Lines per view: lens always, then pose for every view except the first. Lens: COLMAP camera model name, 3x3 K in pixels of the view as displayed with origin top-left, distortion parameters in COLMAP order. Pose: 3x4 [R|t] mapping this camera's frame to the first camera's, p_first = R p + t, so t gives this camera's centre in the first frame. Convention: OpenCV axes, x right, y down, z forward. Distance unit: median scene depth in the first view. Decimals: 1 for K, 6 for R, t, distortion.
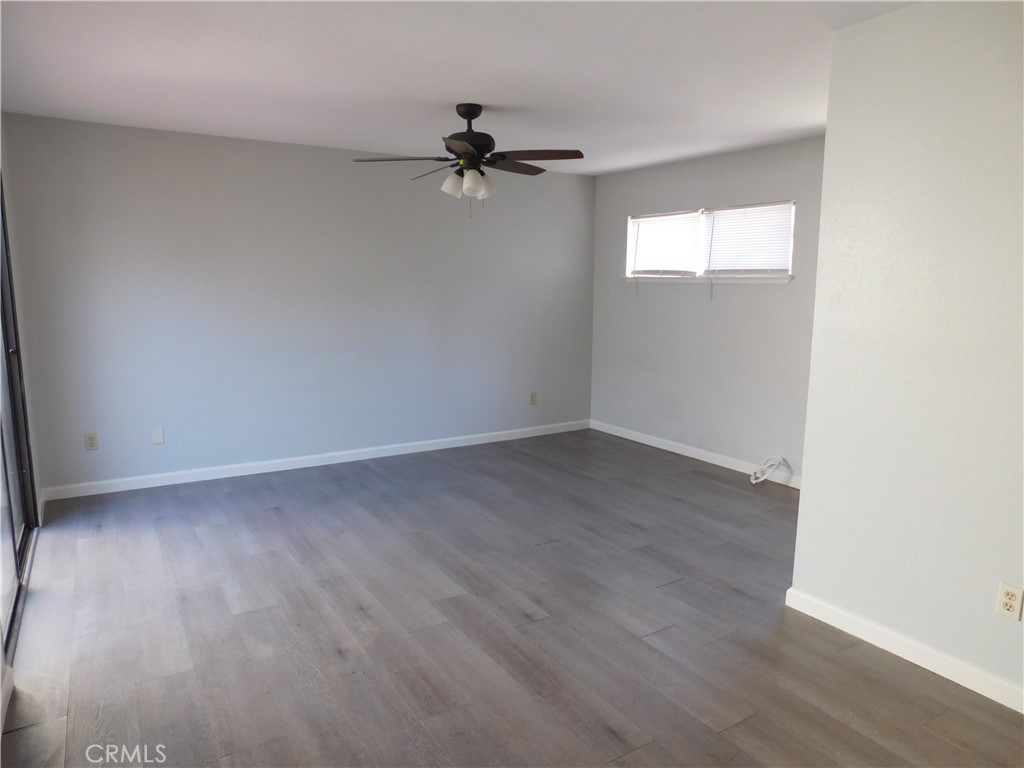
lens RADIAL K [[670.7, 0, 508.1], [0, 670.7, 386.0], [0, 0, 1]] dist [-0.077246, 0.048767]
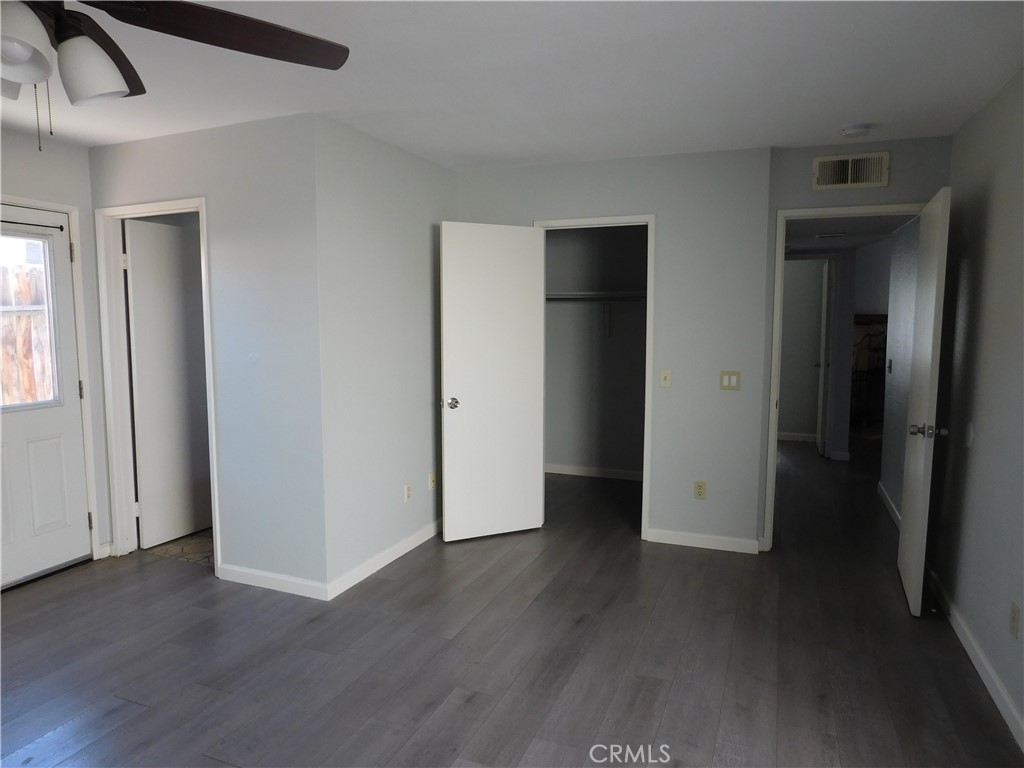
lens RADIAL K [[670.7, 0, 508.1], [0, 670.7, 386.0], [0, 0, 1]] dist [-0.077246, 0.048767]
pose [[-0.583235, -0.093519, 0.806902, -0.704780], [0.113232, 0.974292, 0.194765, -0.236022], [-0.804372, 0.204961, -0.557652, 1.435659]]
